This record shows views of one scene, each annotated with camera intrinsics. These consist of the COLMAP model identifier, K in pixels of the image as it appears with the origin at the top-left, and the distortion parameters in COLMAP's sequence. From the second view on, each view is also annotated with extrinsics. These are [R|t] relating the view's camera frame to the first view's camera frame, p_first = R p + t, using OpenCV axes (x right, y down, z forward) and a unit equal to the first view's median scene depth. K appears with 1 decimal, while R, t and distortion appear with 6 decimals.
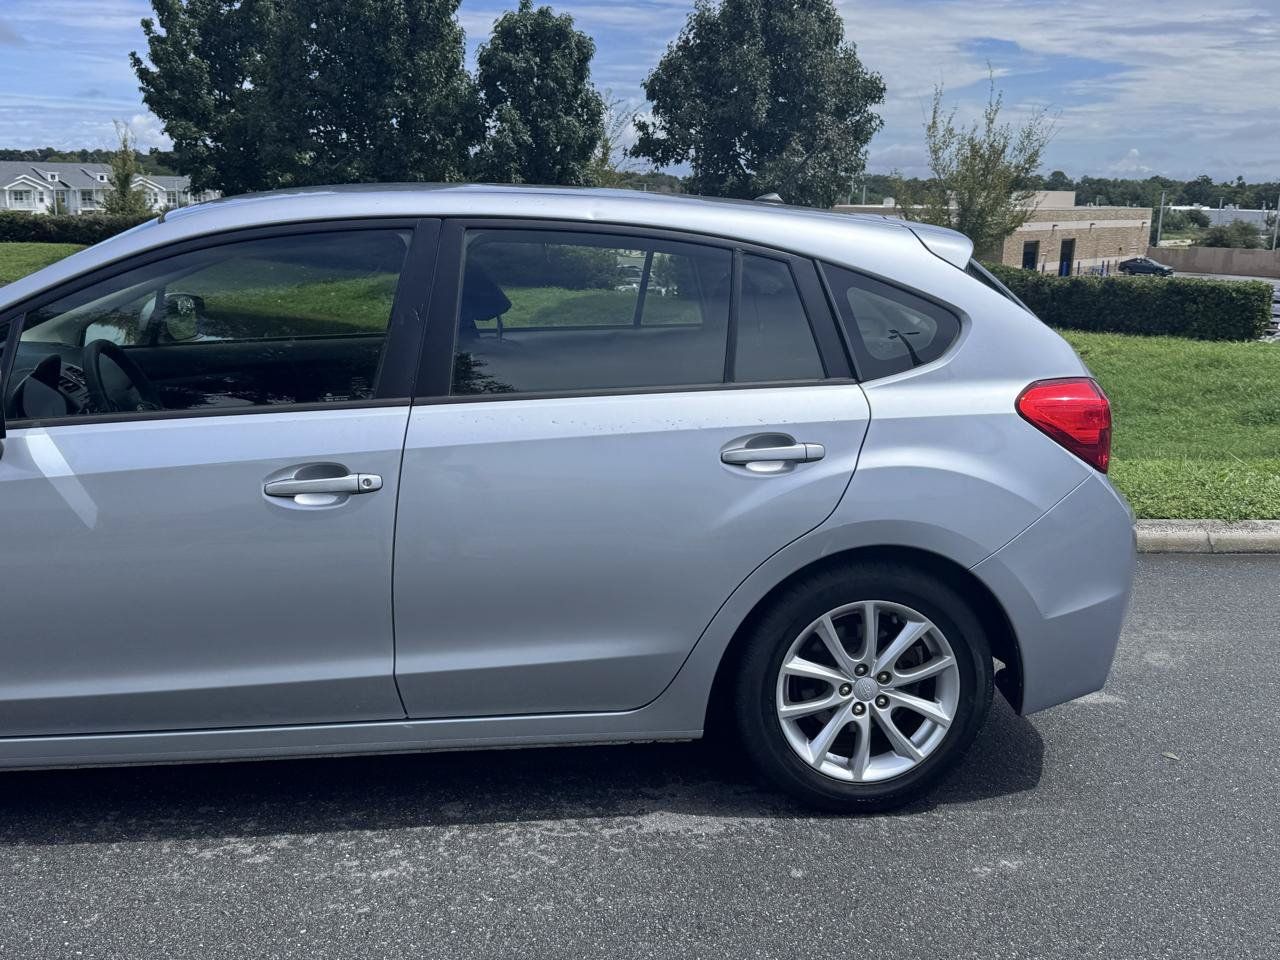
lens RADIAL K [[1290.9, 0, 637.0], [0, 1290.9, 472.2], [0, 0, 1]] dist [0.052970, 0.000000]
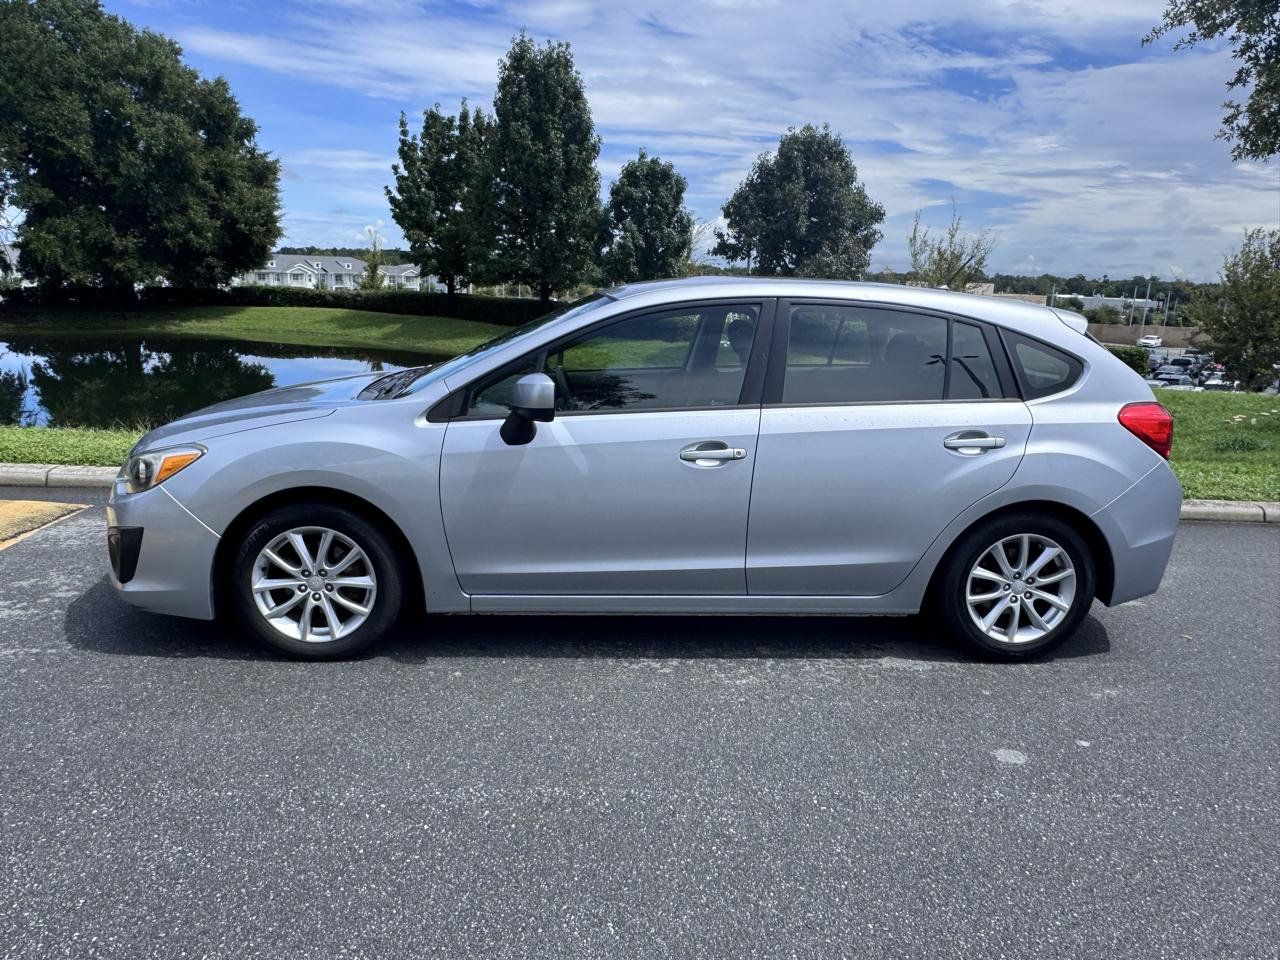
lens RADIAL K [[867.6, 0, 624.5], [0, 867.6, 470.2], [0, 0, 1]] dist [-0.007770, 0.001946]
pose [[0.997762, 0.027012, -0.061170, -0.260884], [-0.026661, 0.999623, 0.006536, 0.023960], [0.061323, -0.004890, 0.998106, -0.134432]]
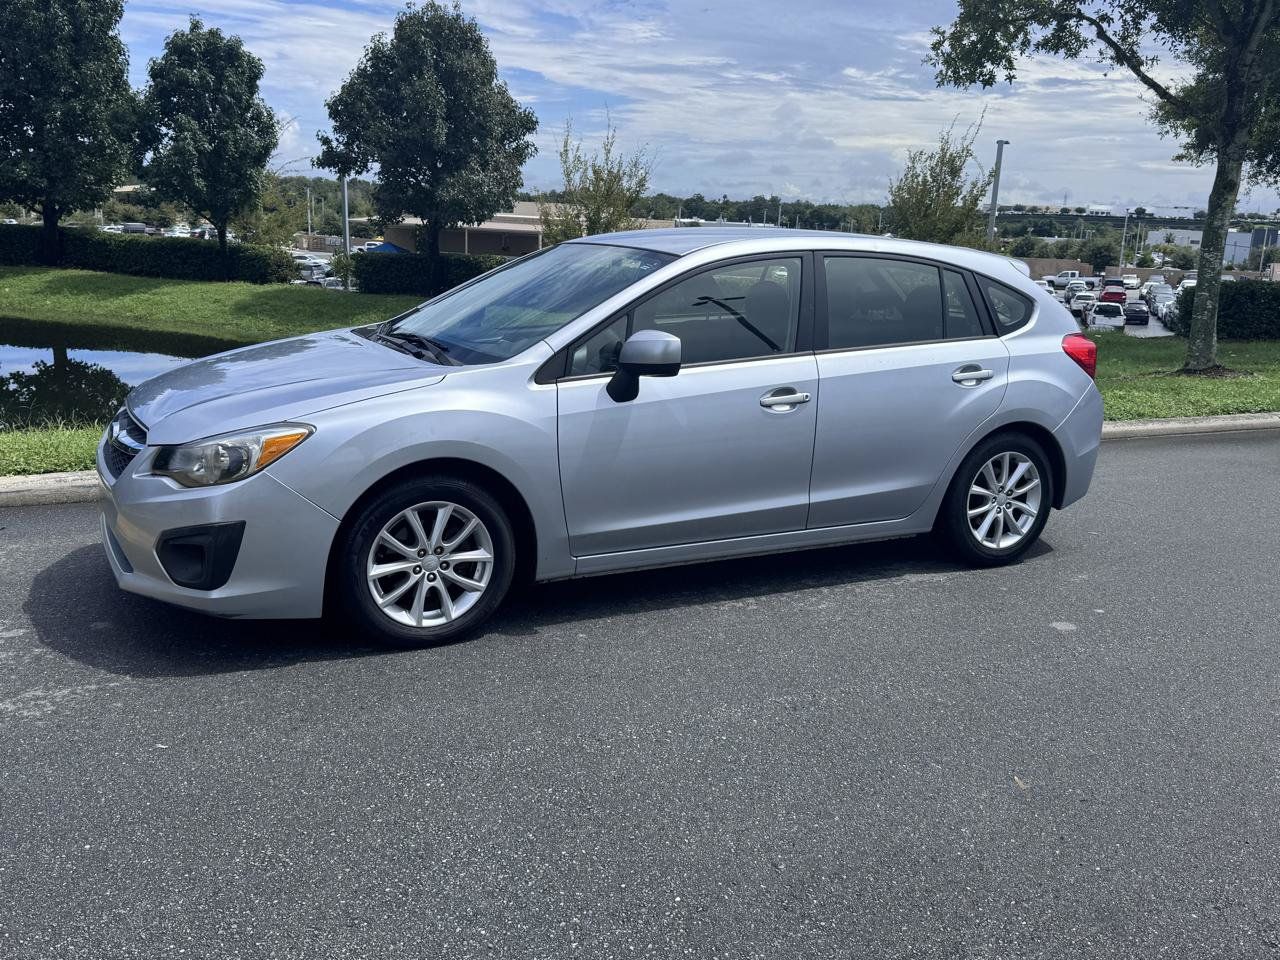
lens RADIAL K [[1182.8, 0, 620.2], [0, 1182.8, 467.8], [0, 0, 1]] dist [0.032870, 0.000000]
pose [[0.934584, -0.058456, 0.350906, -0.951158], [0.054133, 0.998289, 0.022128, 0.051587], [-0.351599, -0.001685, 0.936149, -0.432998]]
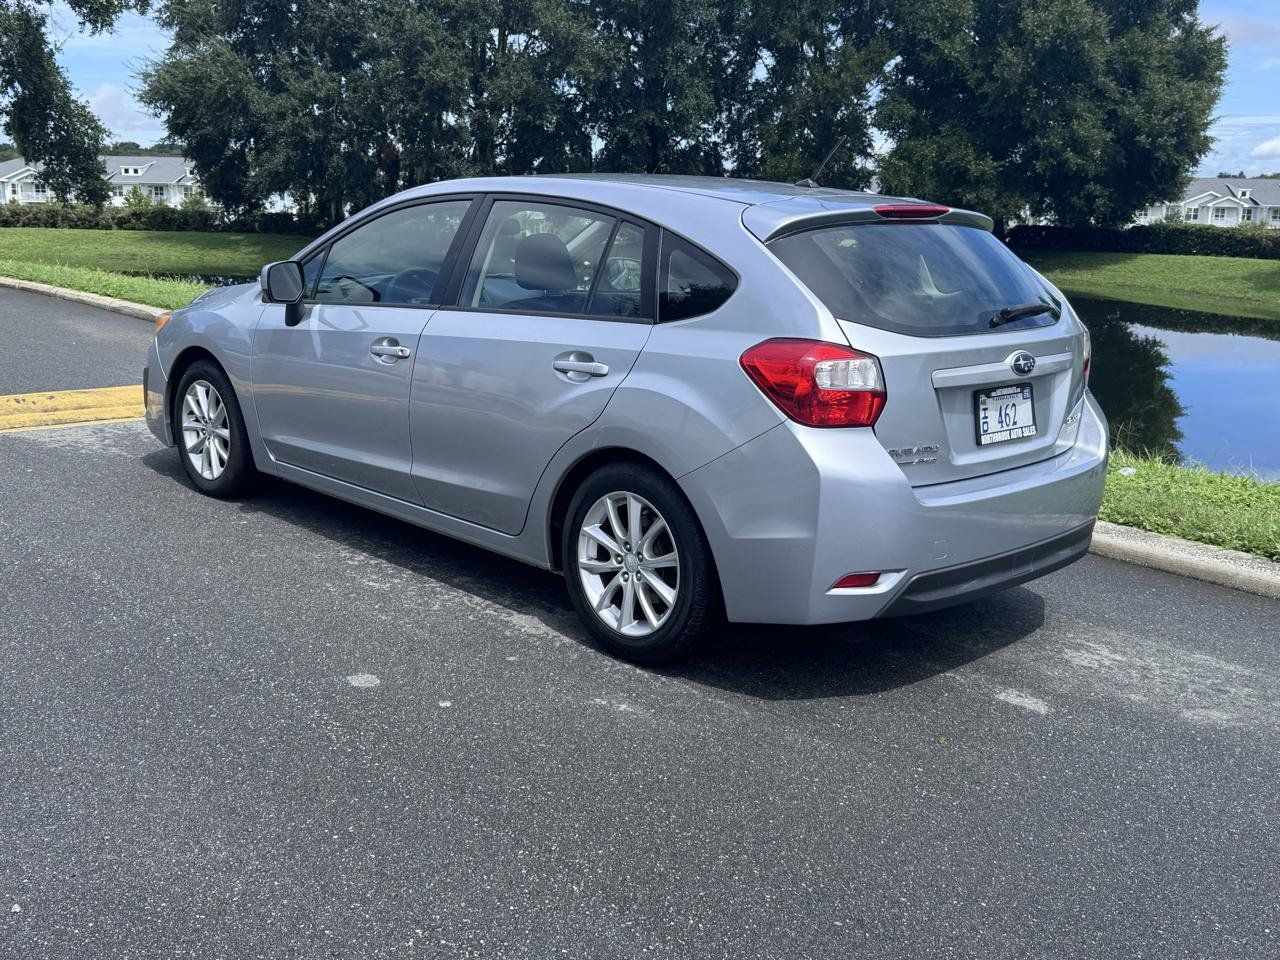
lens RADIAL K [[1283.1, 0, 644.8], [0, 1283.1, 487.8], [0, 0, 1]] dist [0.040779, 0.000000]
pose [[0.601779, 0.180540, -0.777989, 1.155529], [-0.181619, 0.979528, 0.086826, -0.018215], [0.777738, 0.089047, 0.622249, 0.211502]]
